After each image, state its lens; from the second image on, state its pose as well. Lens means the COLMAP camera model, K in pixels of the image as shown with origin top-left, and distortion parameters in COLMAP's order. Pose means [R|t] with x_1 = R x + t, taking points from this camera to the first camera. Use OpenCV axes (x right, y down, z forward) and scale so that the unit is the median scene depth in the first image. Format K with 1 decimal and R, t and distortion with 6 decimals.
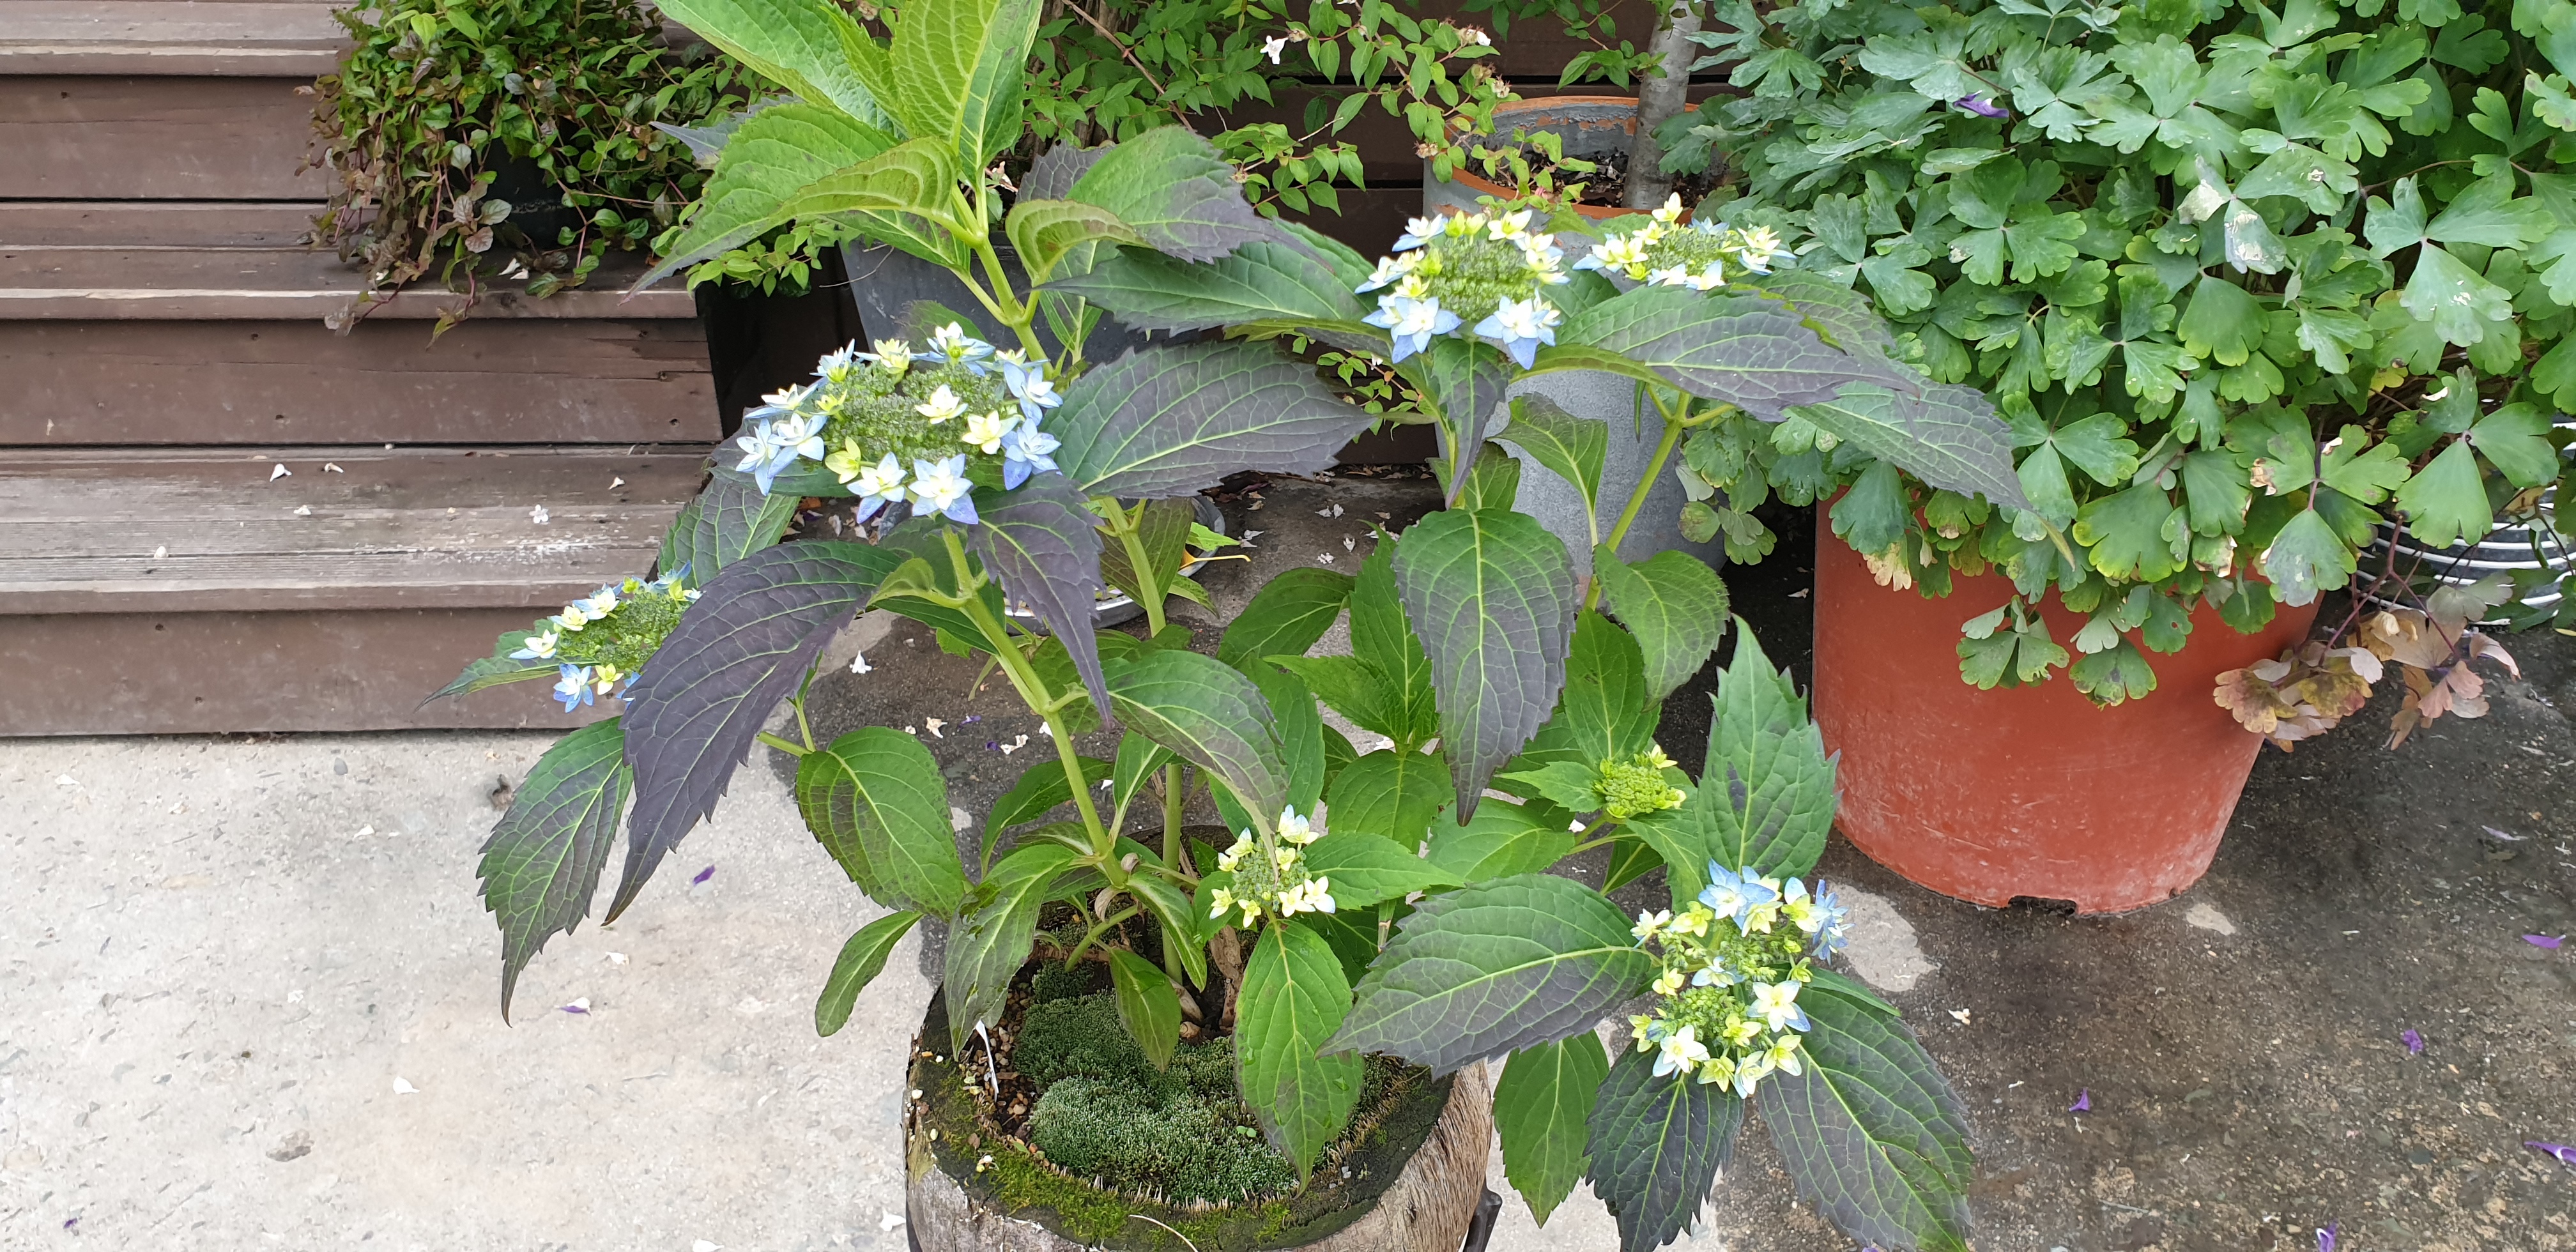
lens RADIAL K [[2196.5, 0, 1406.0], [0, 2196.5, 615.3], [0, 0, 1]] dist [0.208519, -0.600704]
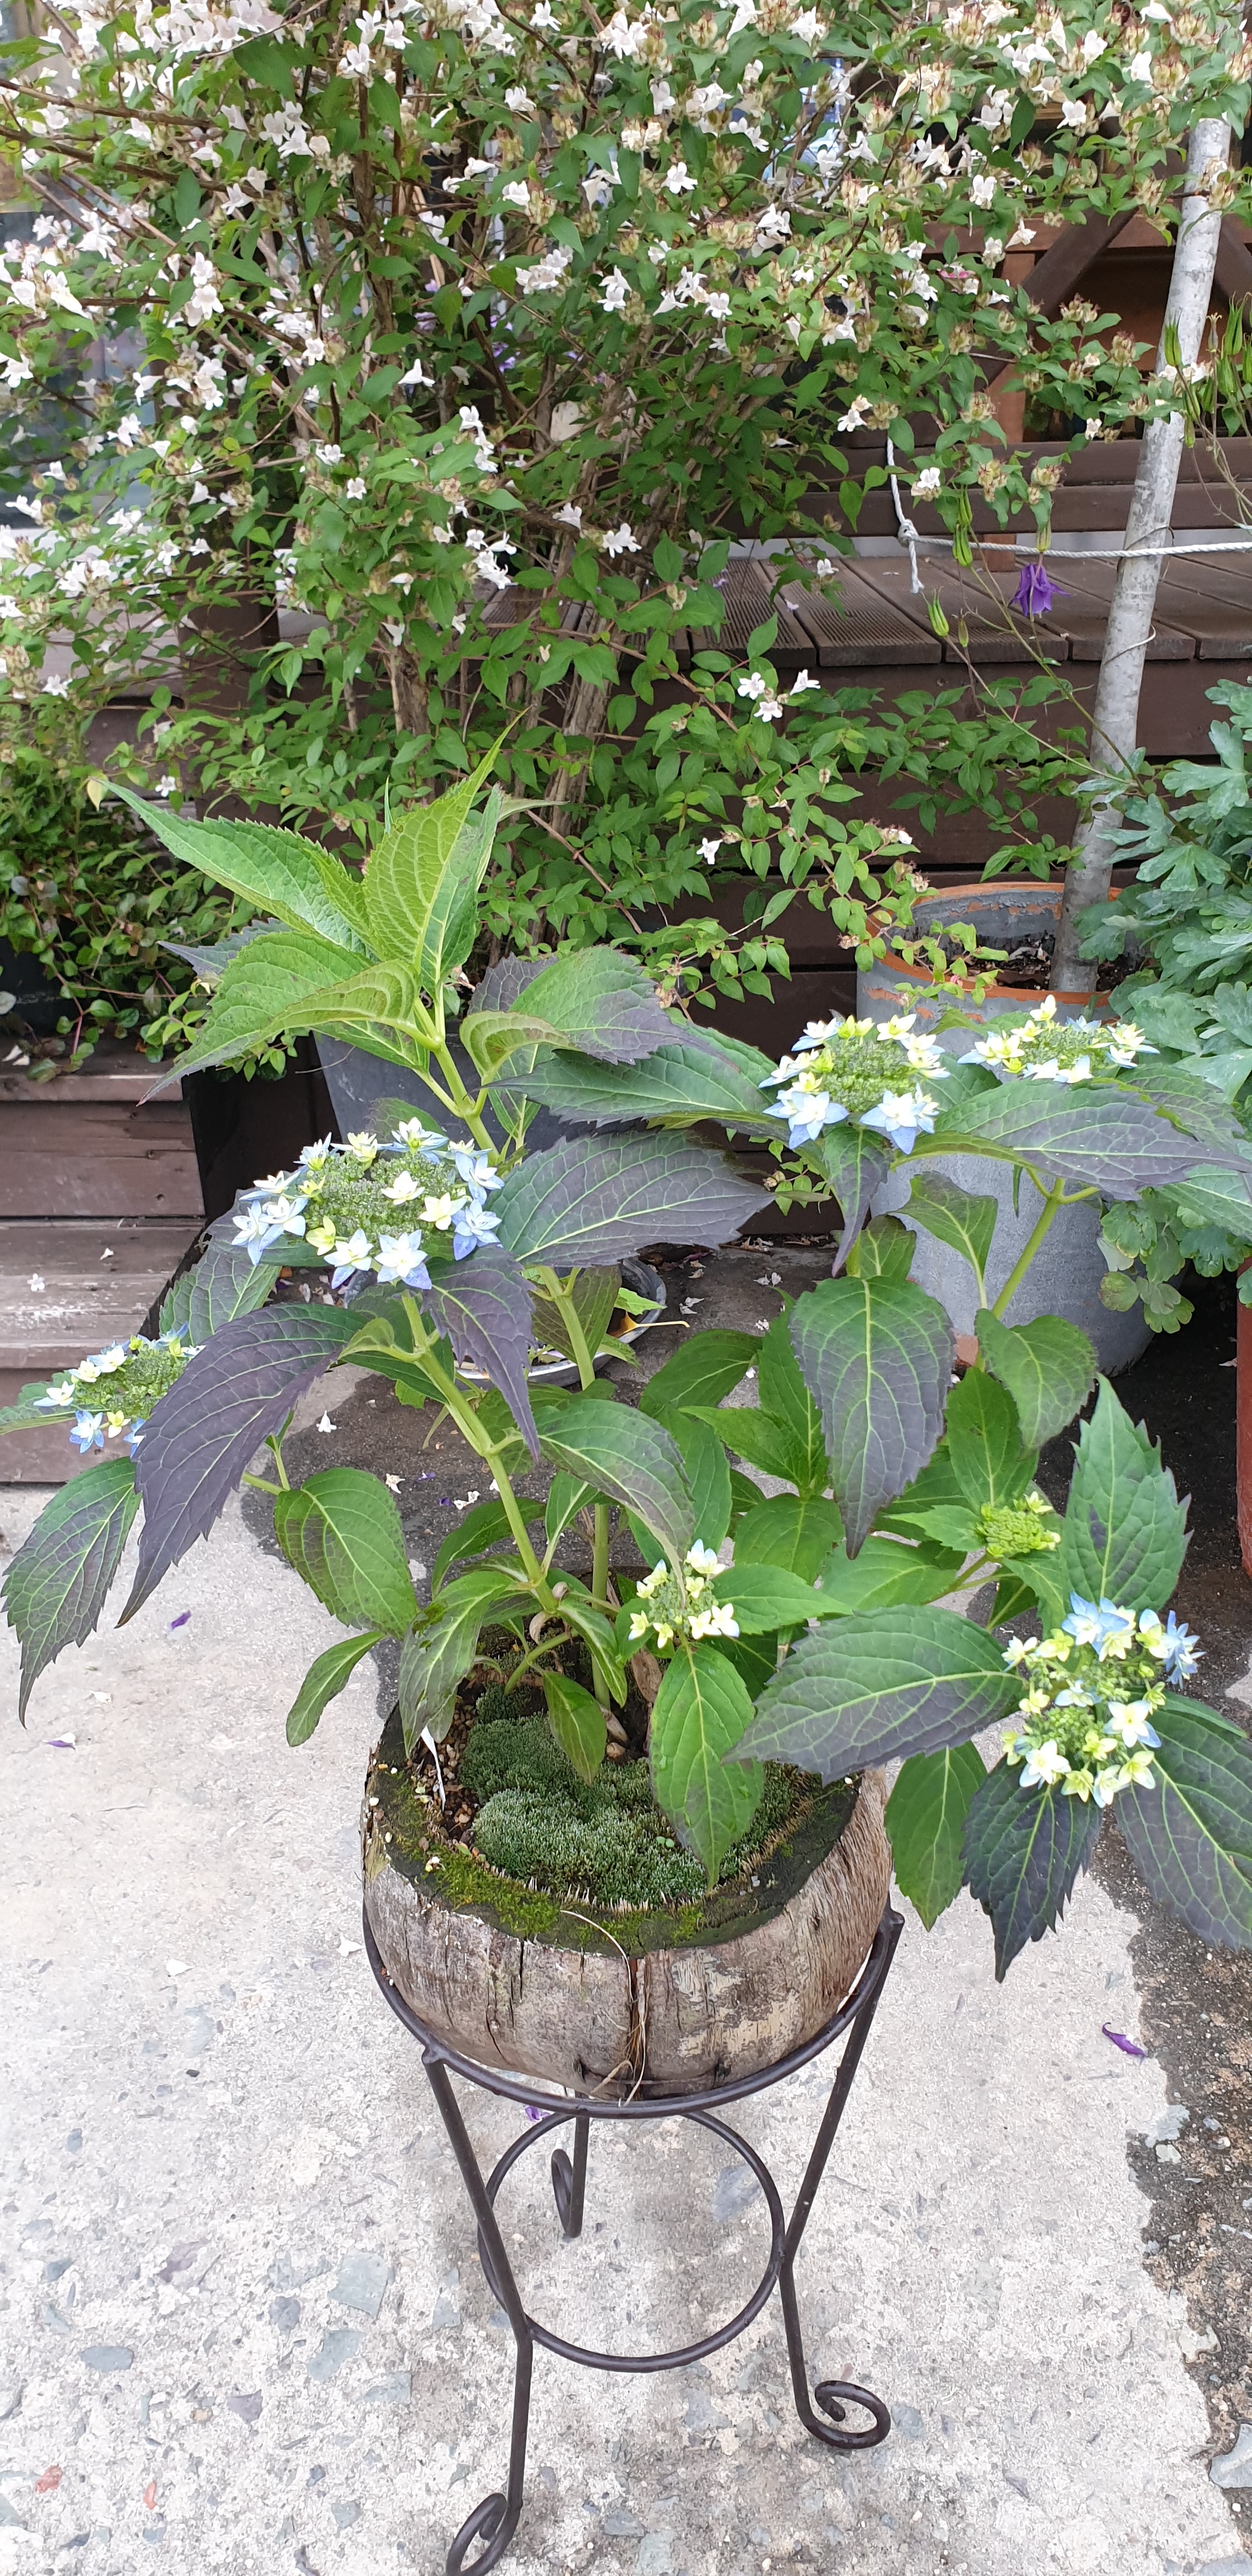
lens RADIAL K [[2196.5, 0, 626.0], [0, 2196.5, 1288.0], [0, 0, 1]] dist [0.208519, -0.600704]
pose [[0.994465, 0.002877, -0.105030, 0.024531], [-0.007486, 0.999025, -0.043512, 0.006215], [0.104803, 0.044057, 0.993517, -0.114552]]
